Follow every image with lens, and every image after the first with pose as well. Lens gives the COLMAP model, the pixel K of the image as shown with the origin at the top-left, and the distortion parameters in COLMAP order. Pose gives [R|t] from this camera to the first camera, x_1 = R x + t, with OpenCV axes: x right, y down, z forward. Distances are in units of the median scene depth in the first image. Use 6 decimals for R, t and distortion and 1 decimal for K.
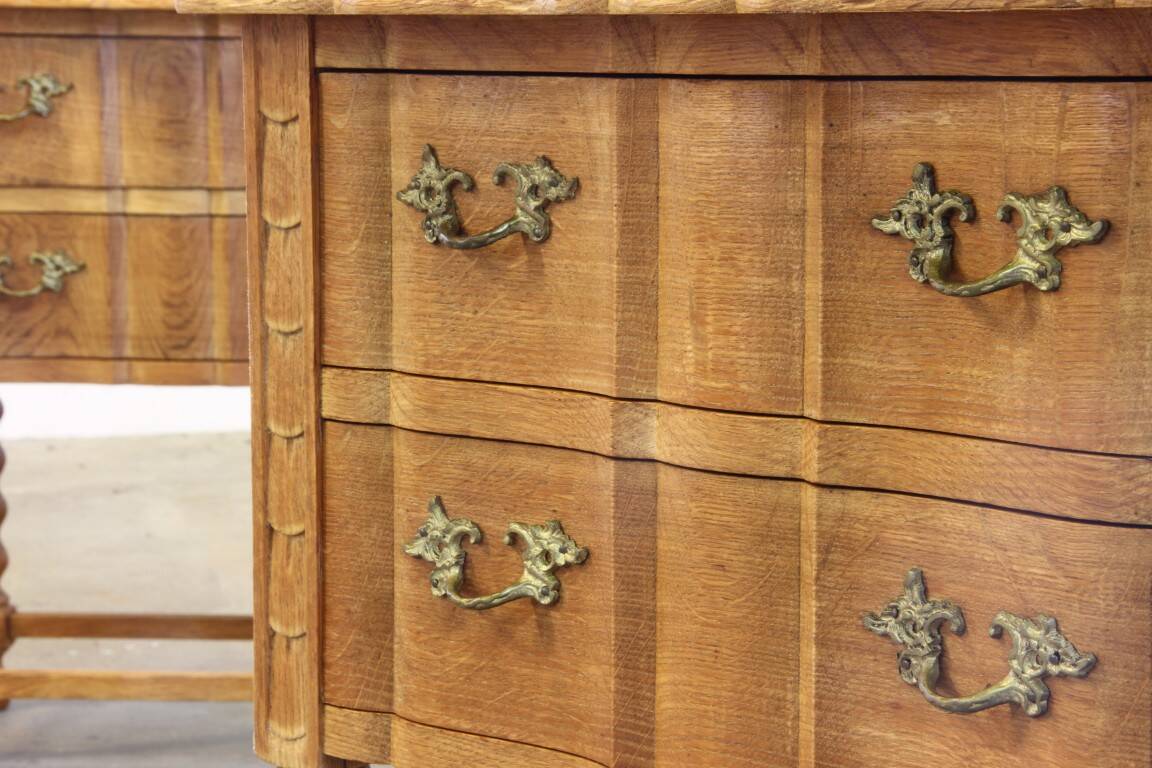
lens RADIAL K [[3096.6, 0, 578.8], [0, 3096.6, 416.8], [0, 0, 1]] dist [0.458364, 0.472881]
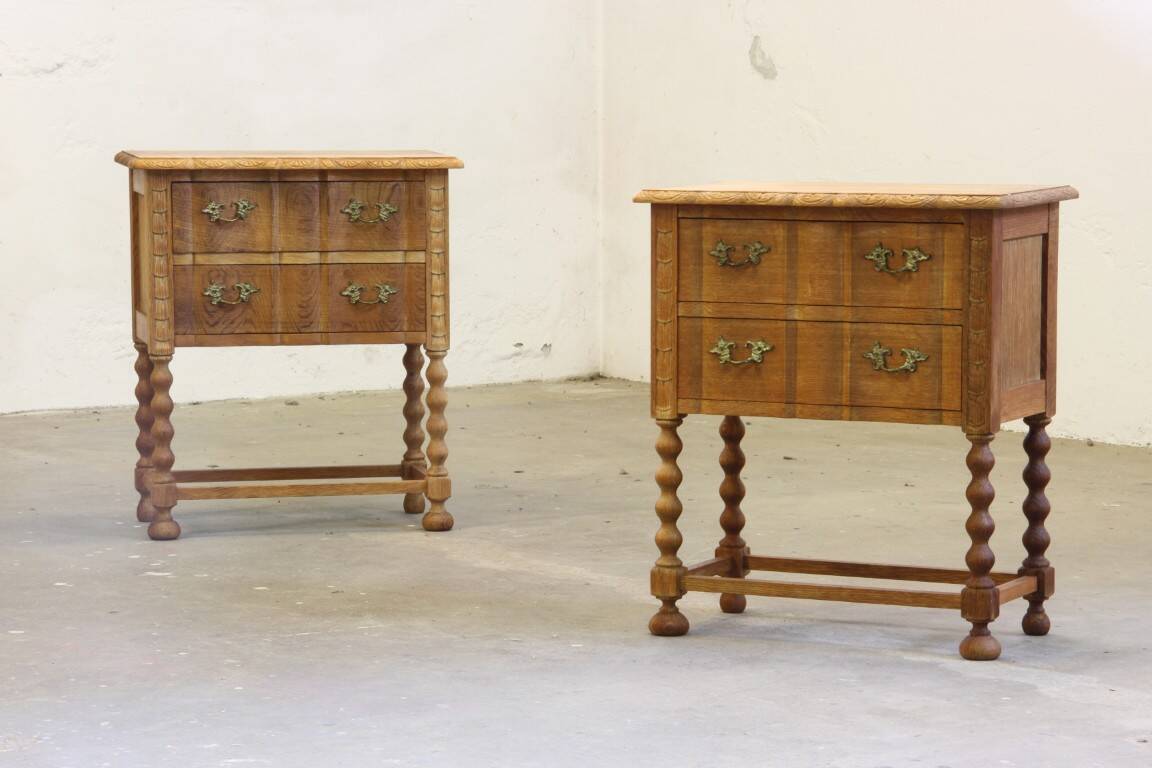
lens RADIAL K [[4197.2, 0, 575.6], [0, 4197.2, 418.9], [0, 0, 1]] dist [0.833062, 0.670825]
pose [[0.945368, -0.031364, 0.324494, -1.742012], [0.040363, 0.998964, -0.021036, 0.212031], [-0.323498, 0.032984, 0.945654, -3.459466]]
